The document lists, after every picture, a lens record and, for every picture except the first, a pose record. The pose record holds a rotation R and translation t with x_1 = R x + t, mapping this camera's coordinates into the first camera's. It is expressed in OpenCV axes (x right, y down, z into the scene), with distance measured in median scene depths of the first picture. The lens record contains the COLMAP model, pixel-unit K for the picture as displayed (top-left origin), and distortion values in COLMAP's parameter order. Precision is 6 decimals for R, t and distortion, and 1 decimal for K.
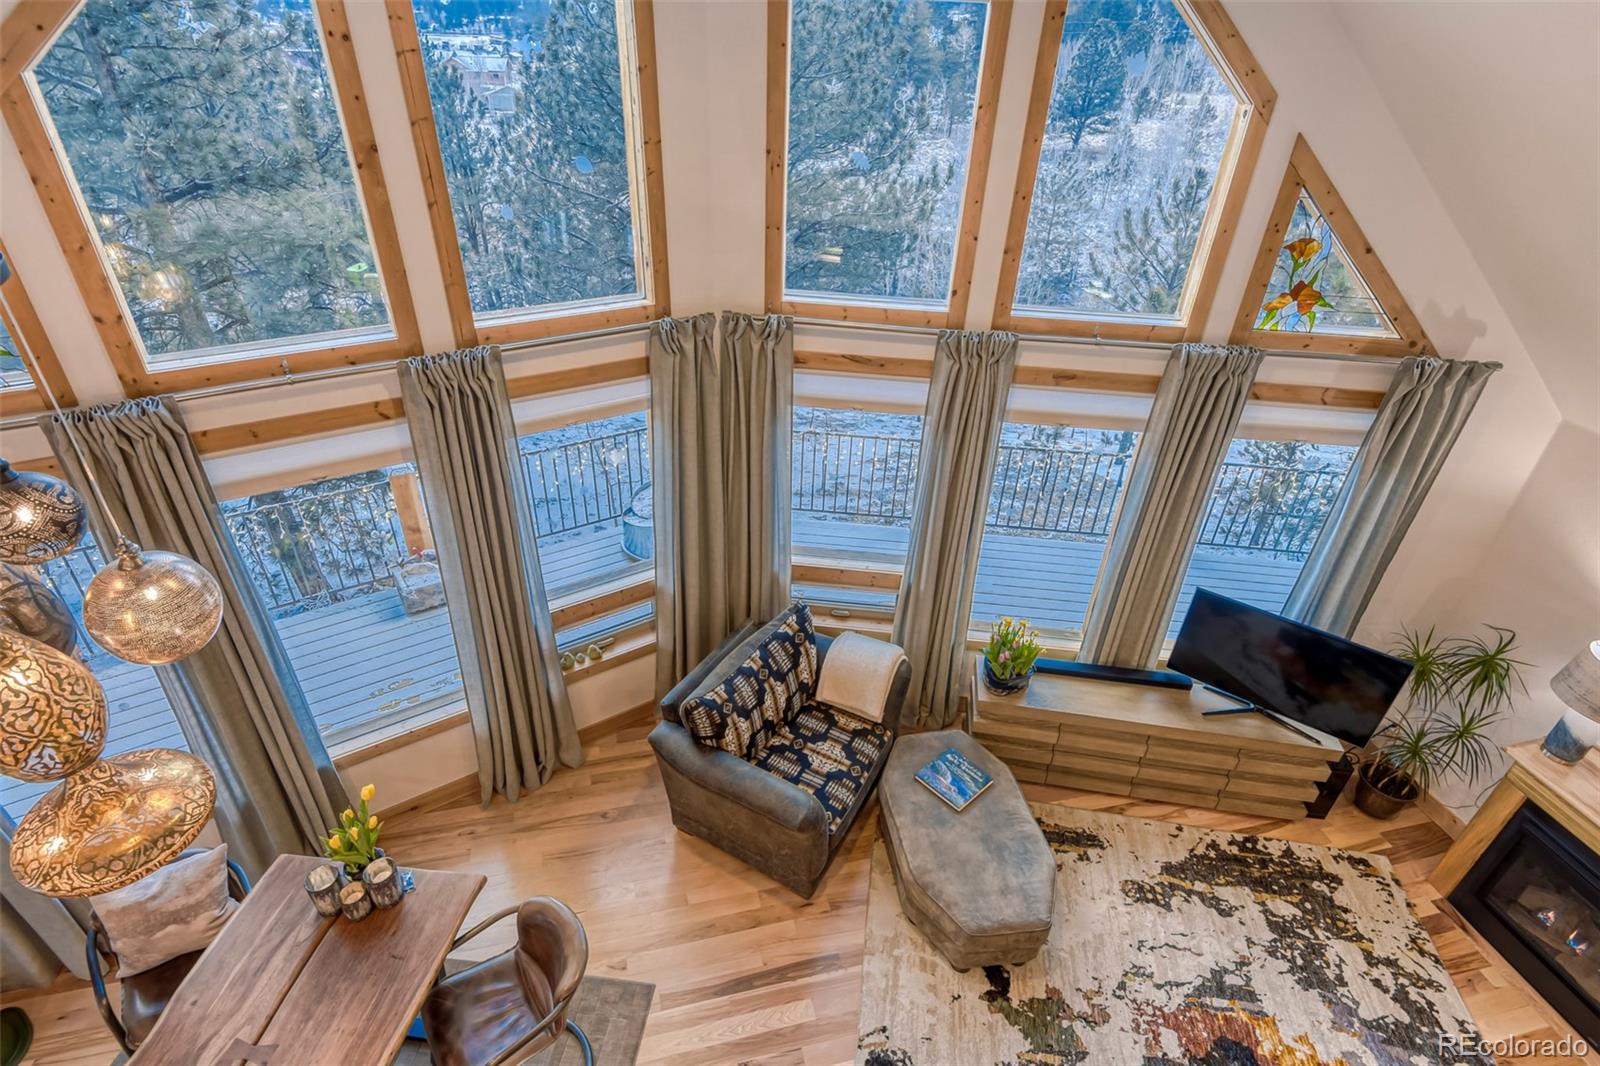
lens RADIAL K [[802.2, 0, 802.9], [0, 802.2, 530.2], [0, 0, 1]] dist [0.004872, -0.001690]
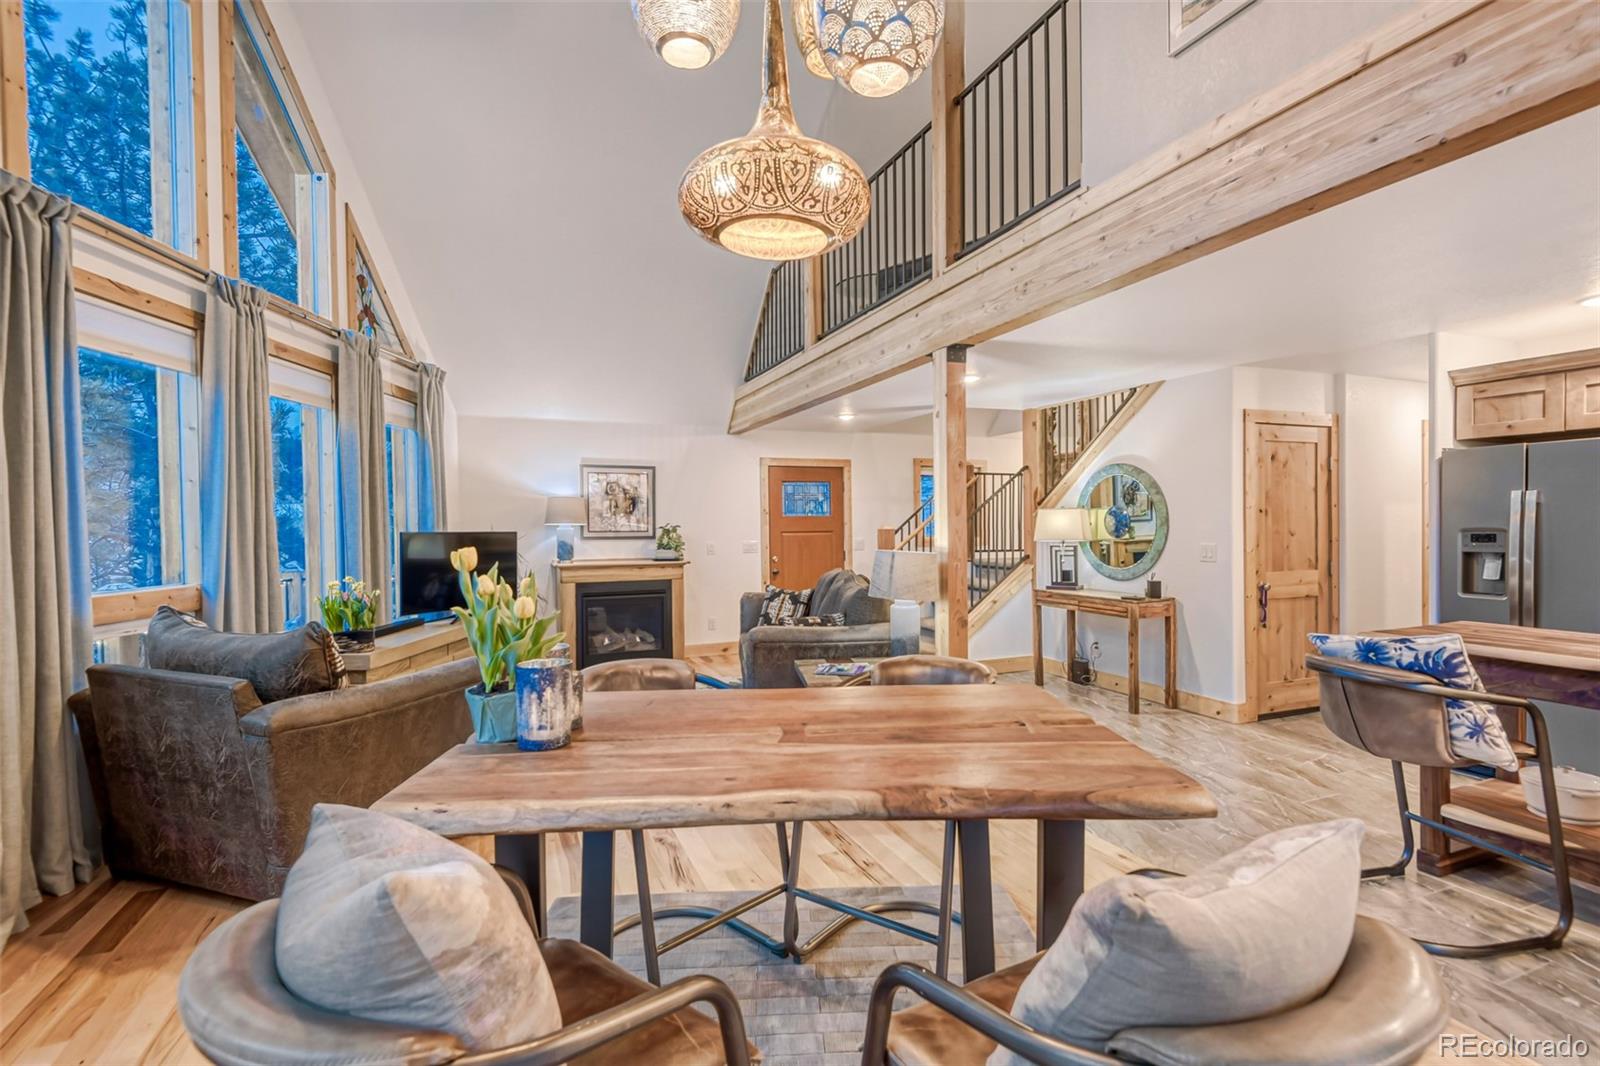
lens RADIAL K [[746.9, 0, 808.1], [0, 746.9, 532.4], [0, 0, 1]] dist [0.034107, -0.019768]
pose [[-0.151761, -0.050000, 0.987152, -0.869707], [0.533160, 0.836825, 0.124352, 0.296425], [-0.832291, 0.545182, -0.100339, 0.644200]]
